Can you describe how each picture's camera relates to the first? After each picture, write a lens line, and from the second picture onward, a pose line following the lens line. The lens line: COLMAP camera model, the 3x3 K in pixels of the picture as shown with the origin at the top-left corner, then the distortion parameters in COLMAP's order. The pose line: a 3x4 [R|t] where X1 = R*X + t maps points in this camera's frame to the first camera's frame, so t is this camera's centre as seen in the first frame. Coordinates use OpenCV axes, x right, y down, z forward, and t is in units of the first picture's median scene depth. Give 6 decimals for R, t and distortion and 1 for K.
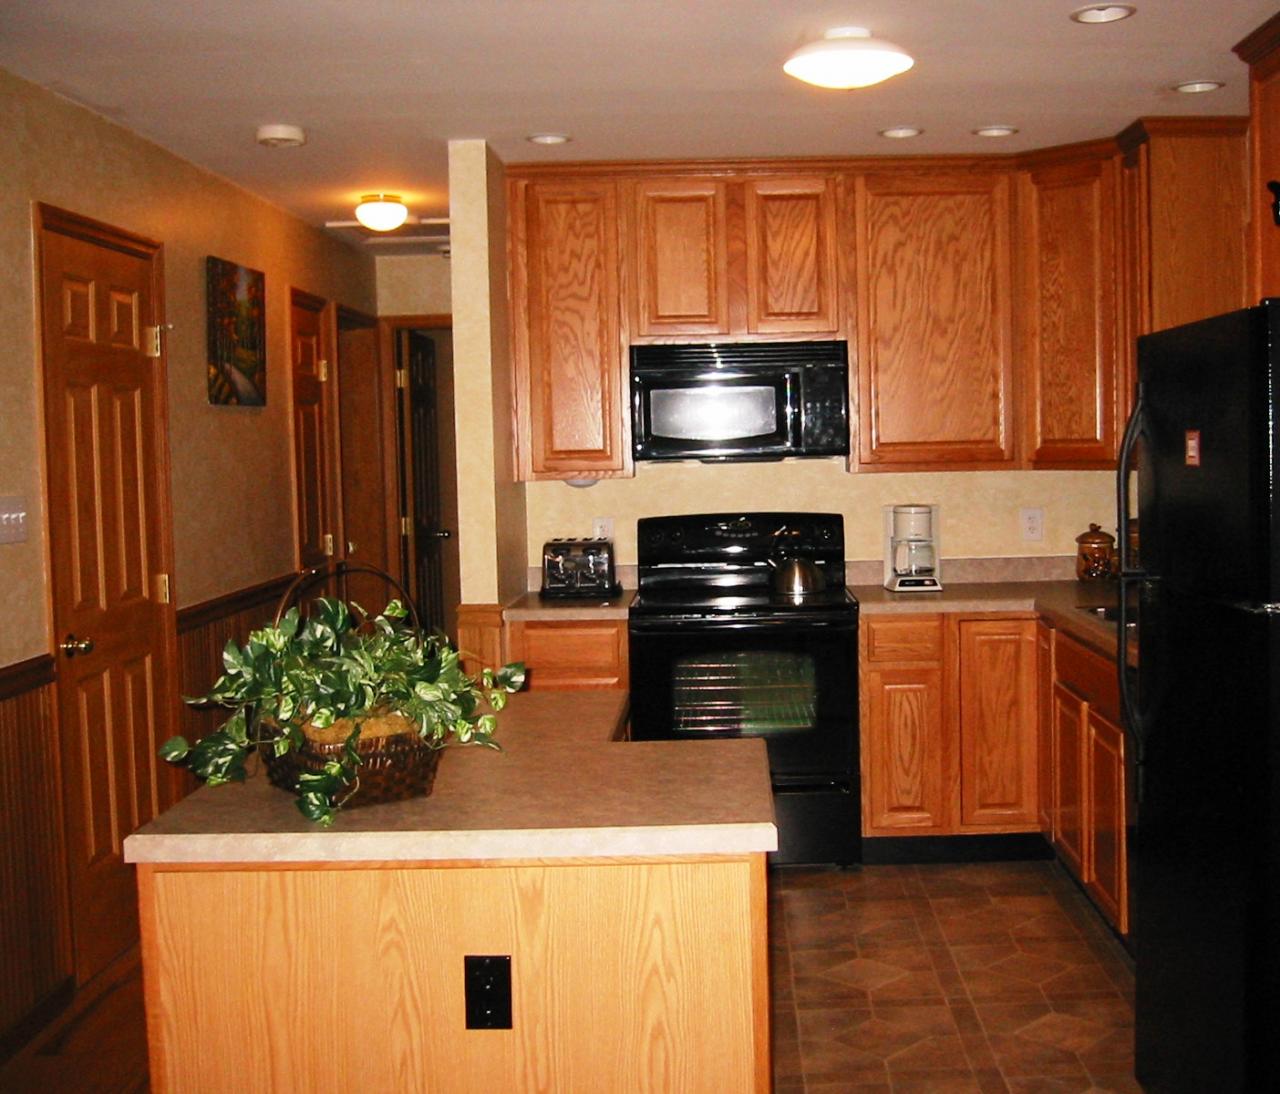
lens RADIAL K [[1879.2, 0, 641.5], [0, 1879.2, 553.1], [0, 0, 1]] dist [-0.079703, 0.000000]
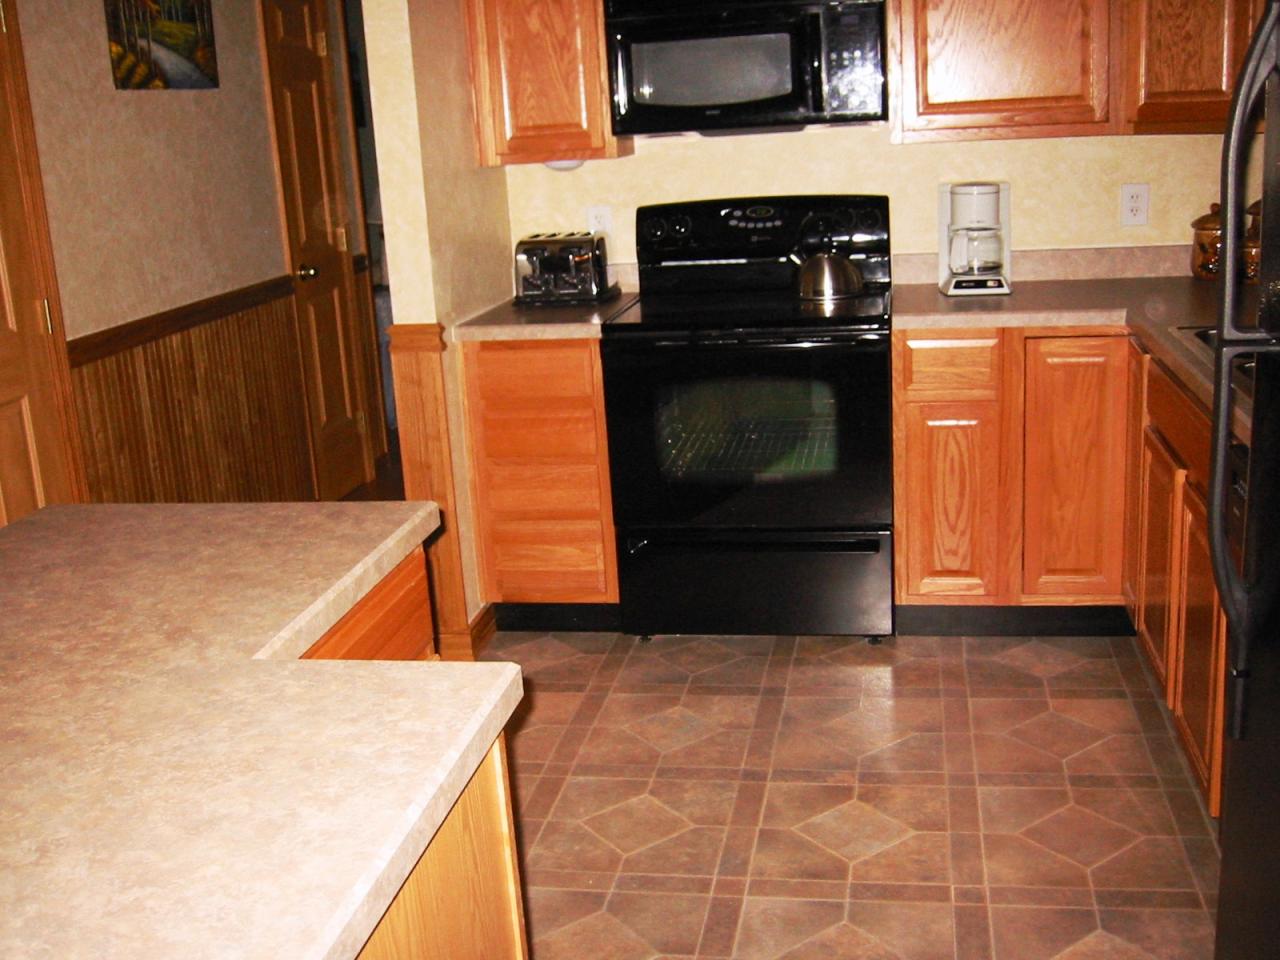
lens RADIAL K [[1382.8, 0, 641.1], [0, 1382.8, 466.6], [0, 0, 1]] dist [-0.082356, 0.000000]
pose [[0.983614, 0.009082, -0.180058, 0.115985], [0.026114, 0.981021, 0.192133, -0.023984], [0.178386, -0.193687, 0.964709, 0.417901]]
